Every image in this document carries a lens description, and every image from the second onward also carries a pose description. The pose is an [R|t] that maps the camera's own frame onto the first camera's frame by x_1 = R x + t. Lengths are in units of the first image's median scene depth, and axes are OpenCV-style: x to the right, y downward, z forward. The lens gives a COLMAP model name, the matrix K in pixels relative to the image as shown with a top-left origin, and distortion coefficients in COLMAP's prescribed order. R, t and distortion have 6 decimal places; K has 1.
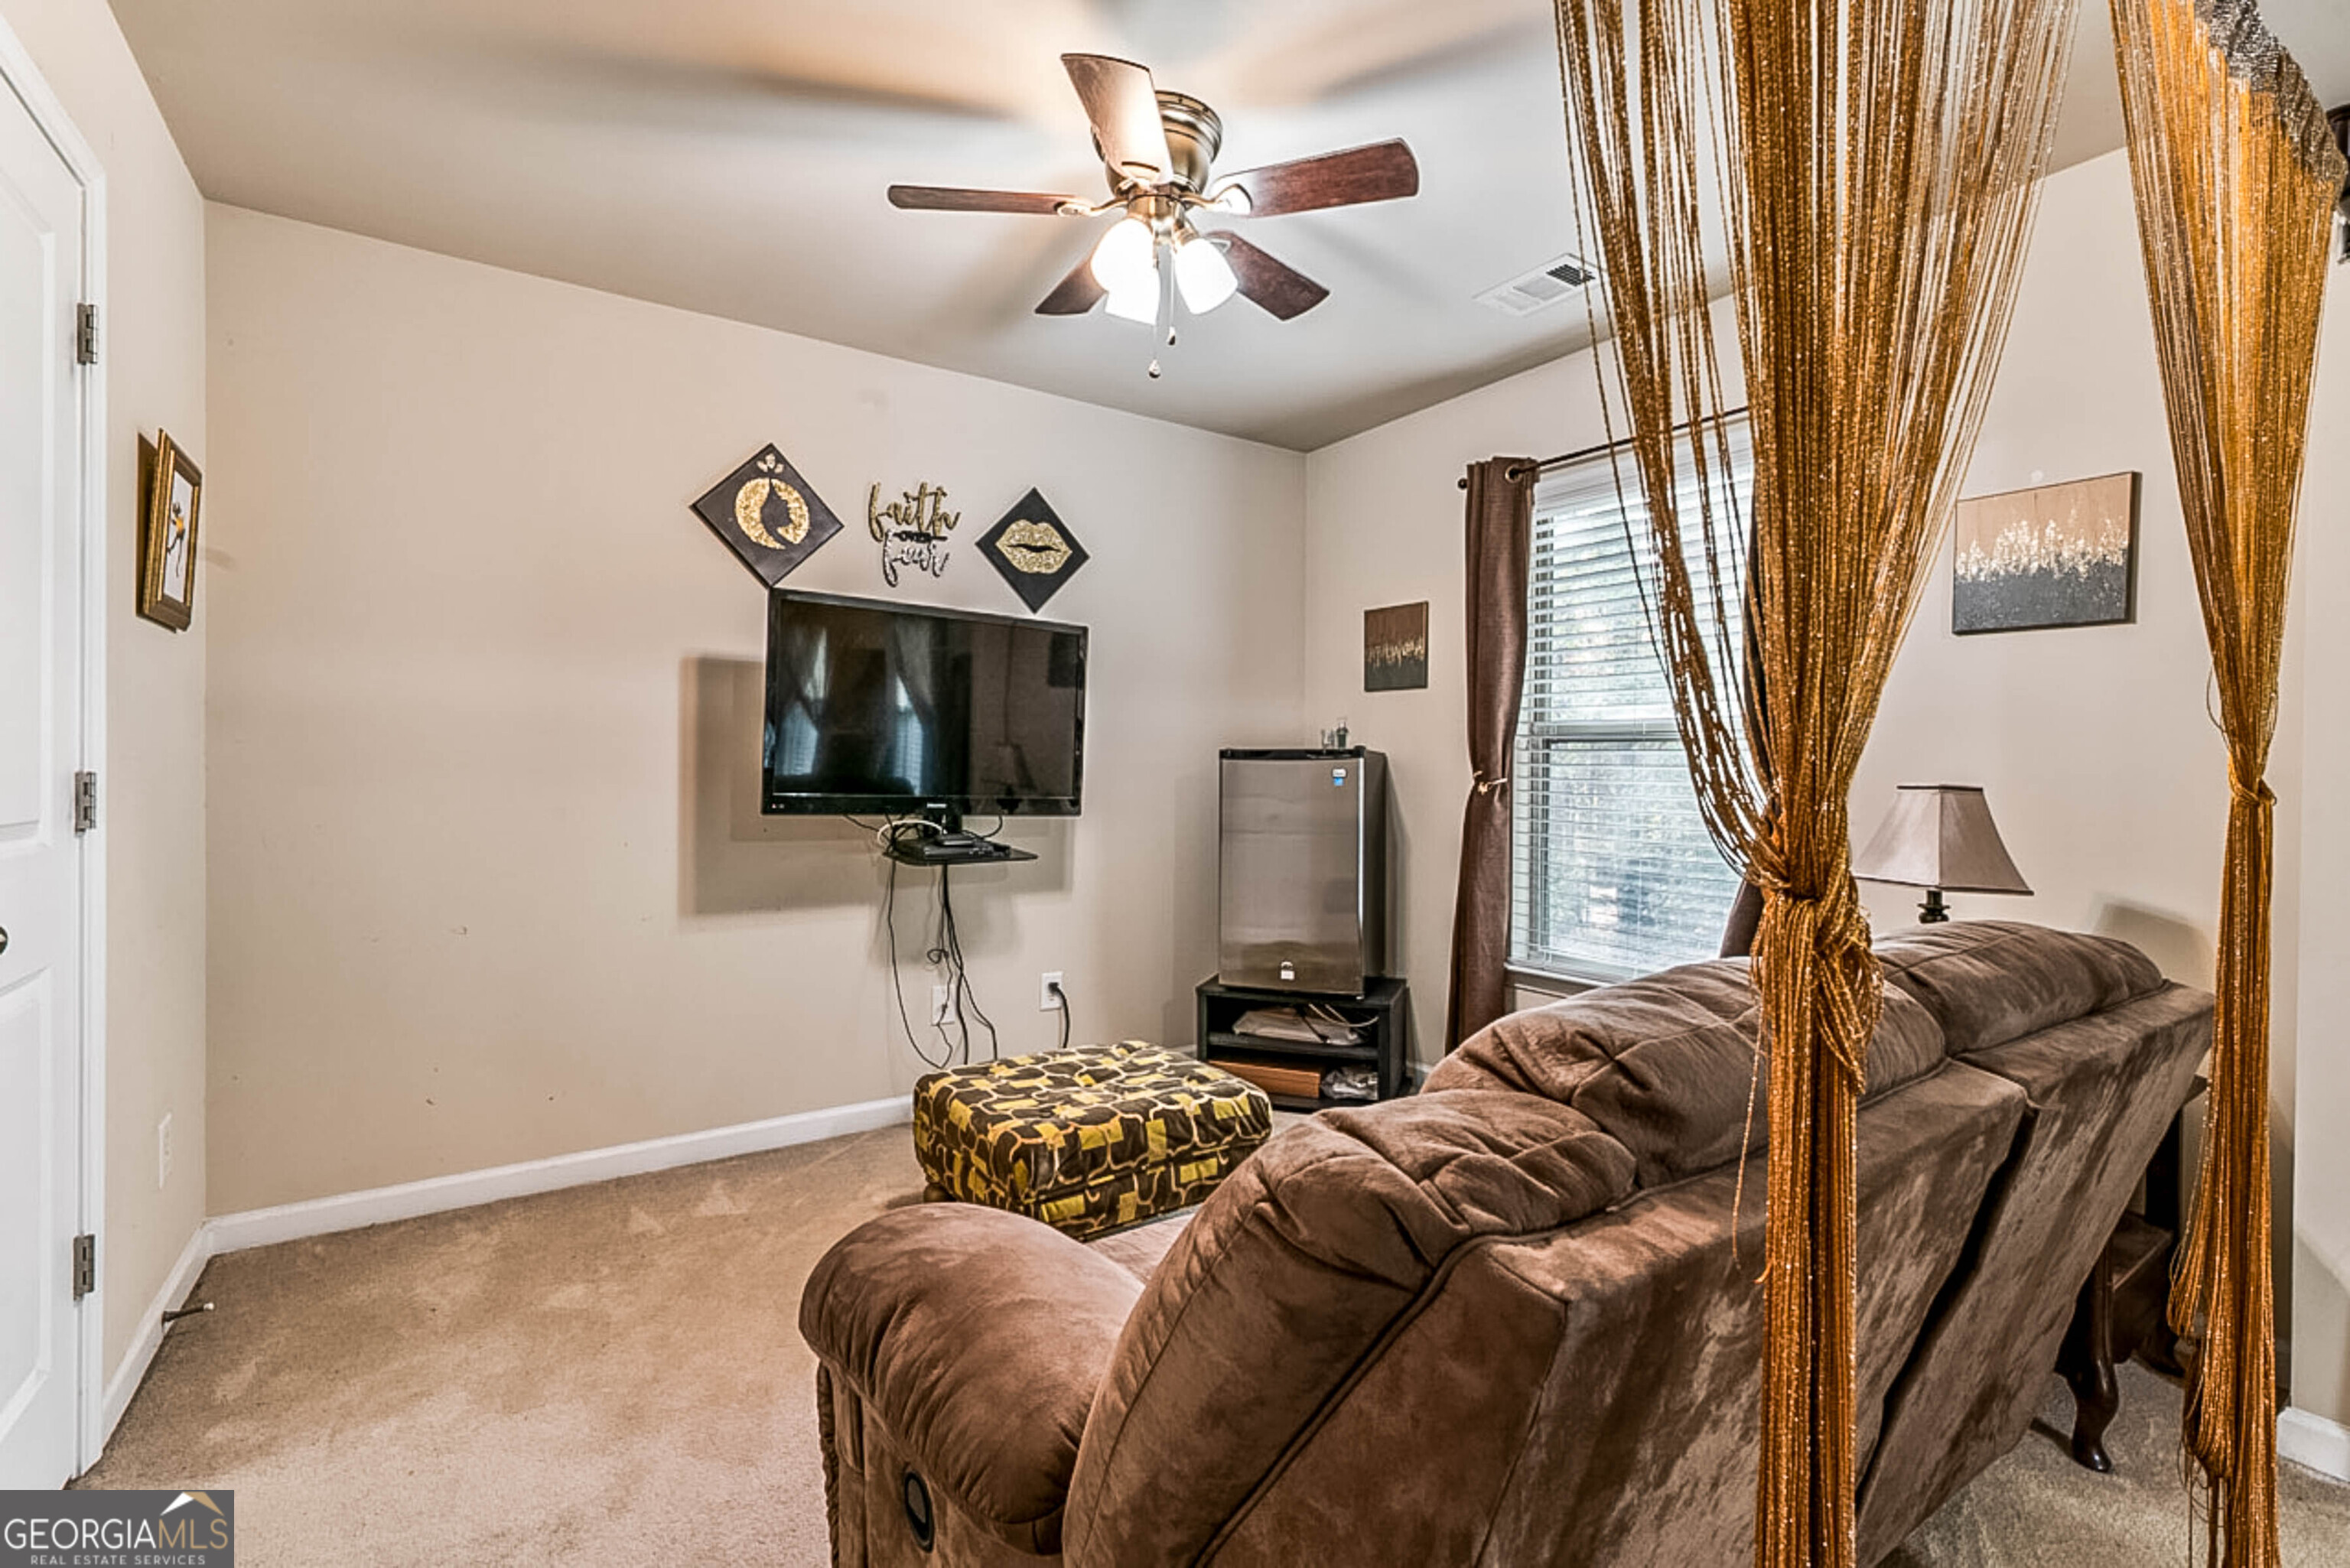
lens RADIAL K [[1028.2, 0, 1172.4], [0, 1028.2, 782.2], [0, 0, 1]] dist [-0.000450, -0.000002]
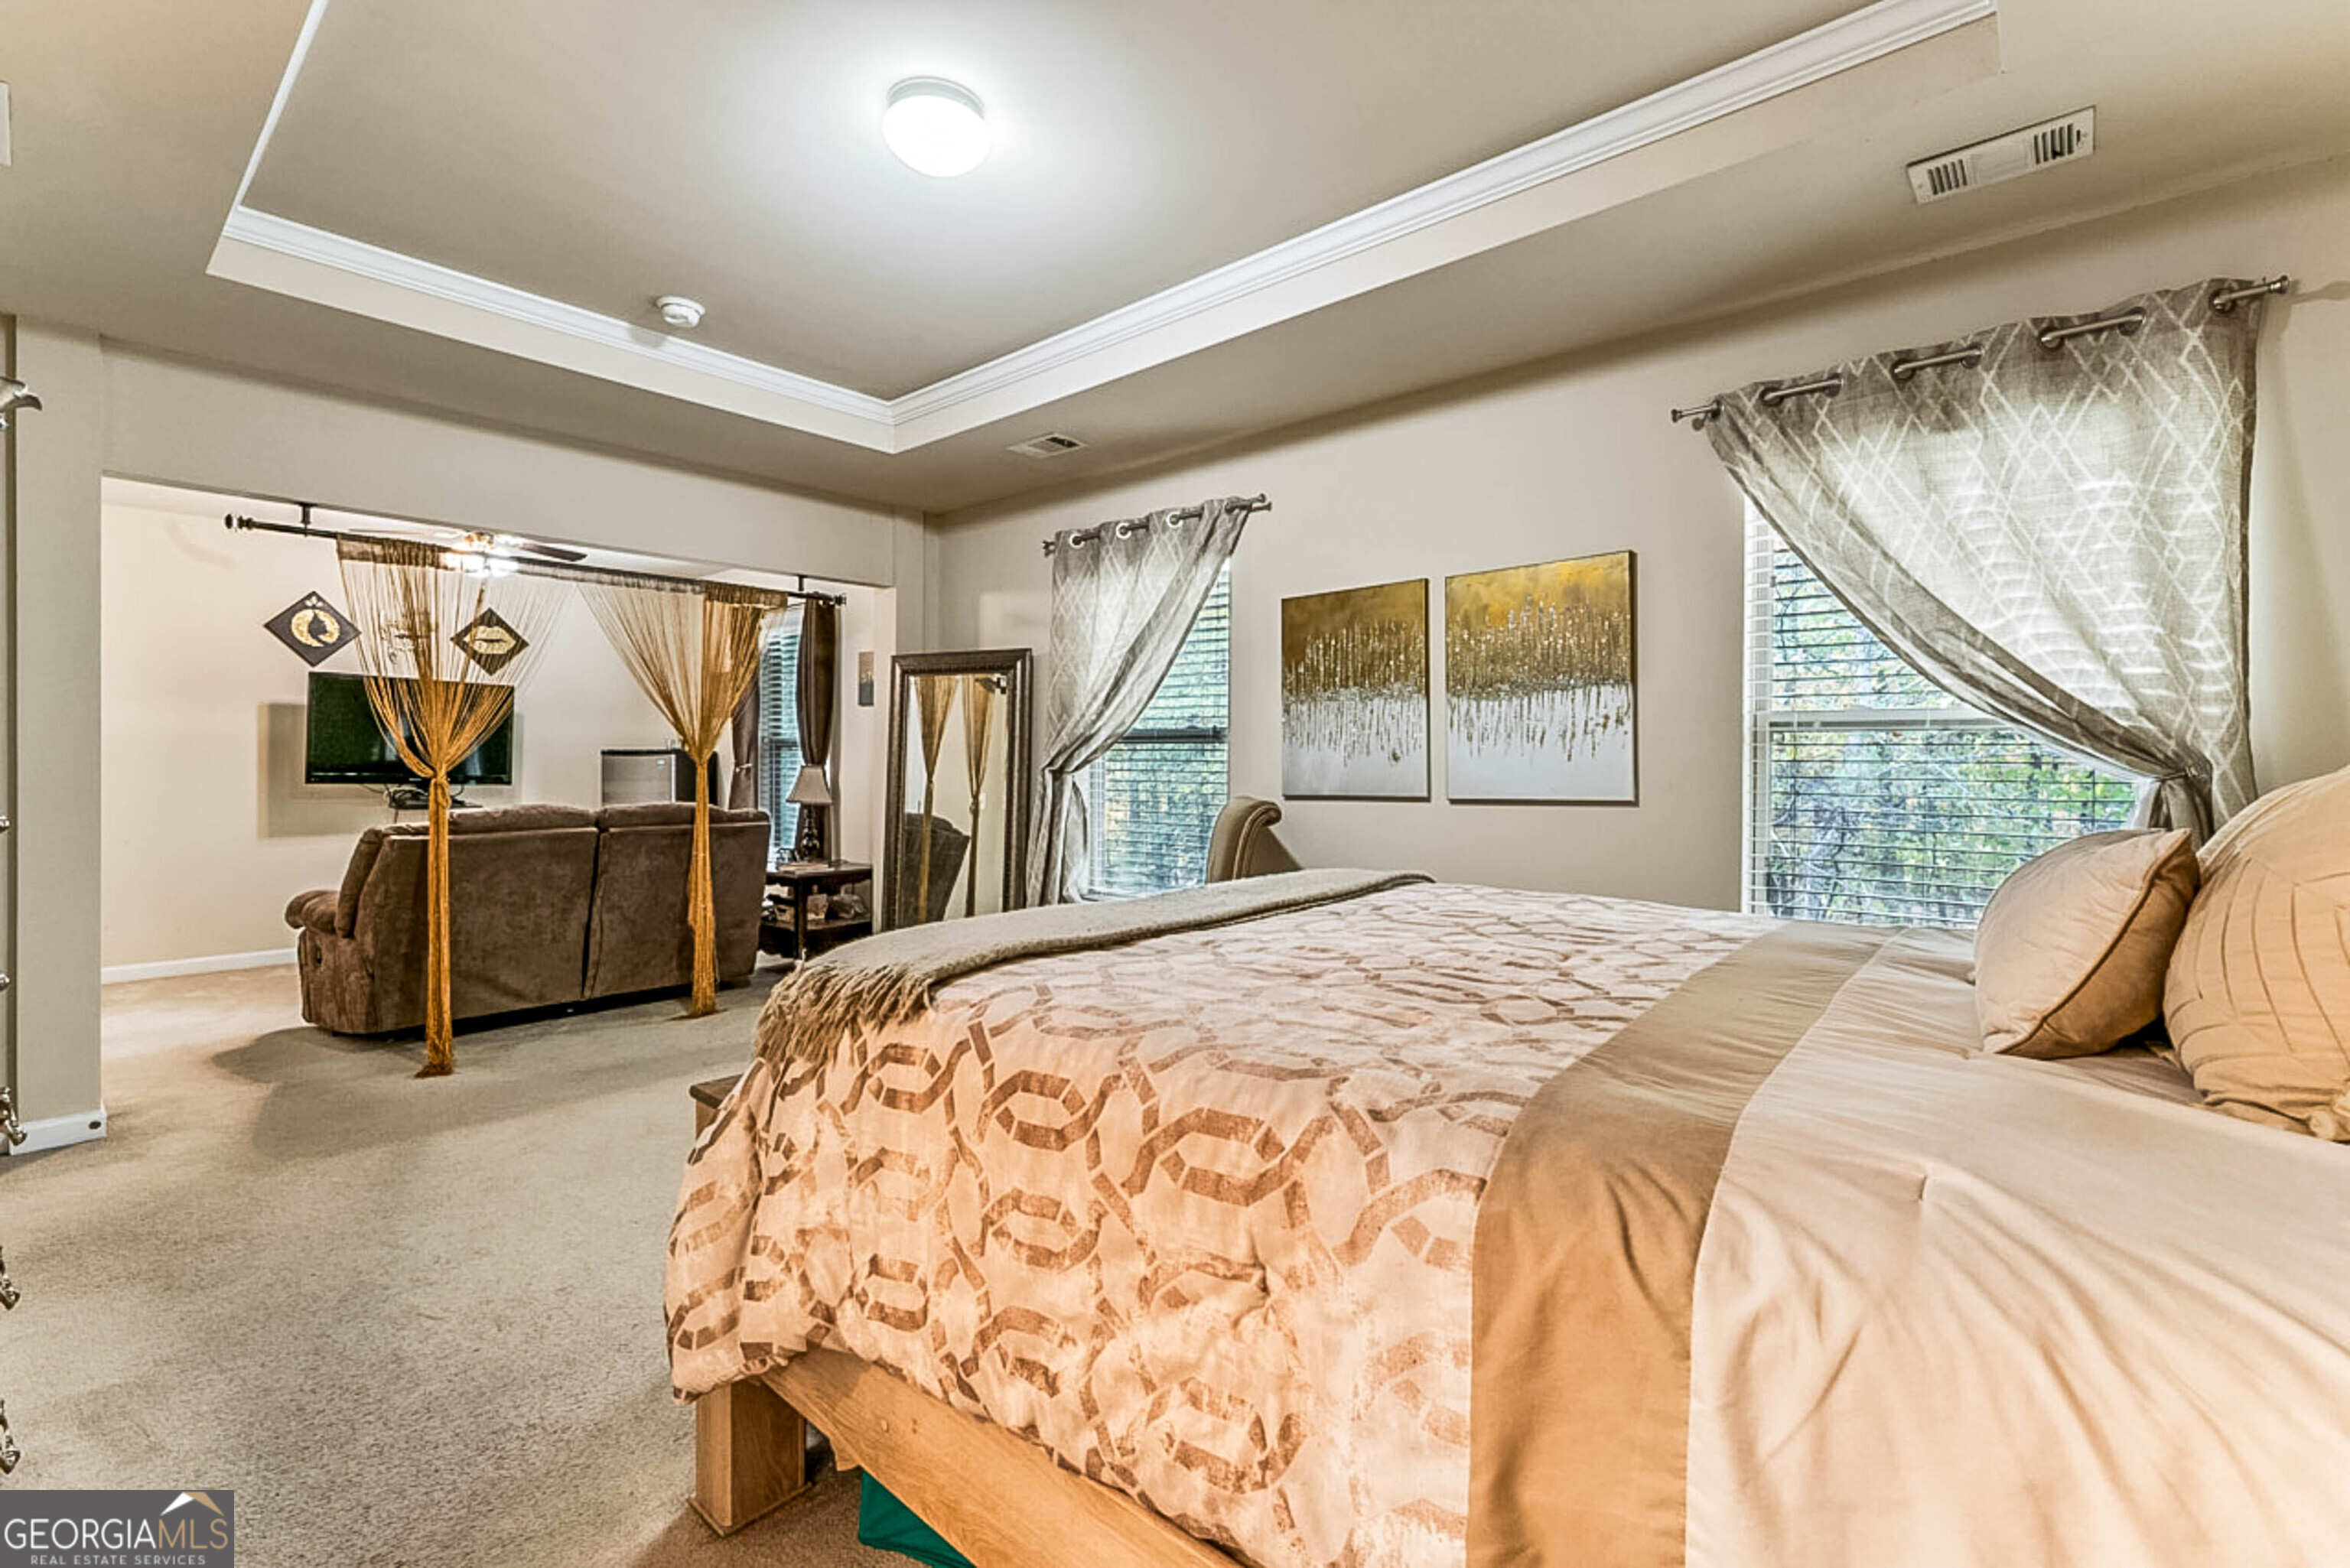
lens RADIAL K [[1028.2, 0, 1177.3], [0, 1028.2, 771.6], [0, 0, 1]] dist [-0.000450, -0.000002]
pose [[0.968619, -0.007017, 0.248452, 0.671856], [0.006739, 0.999975, 0.001971, 0.012763], [-0.248459, -0.000235, 0.968642, -1.222960]]
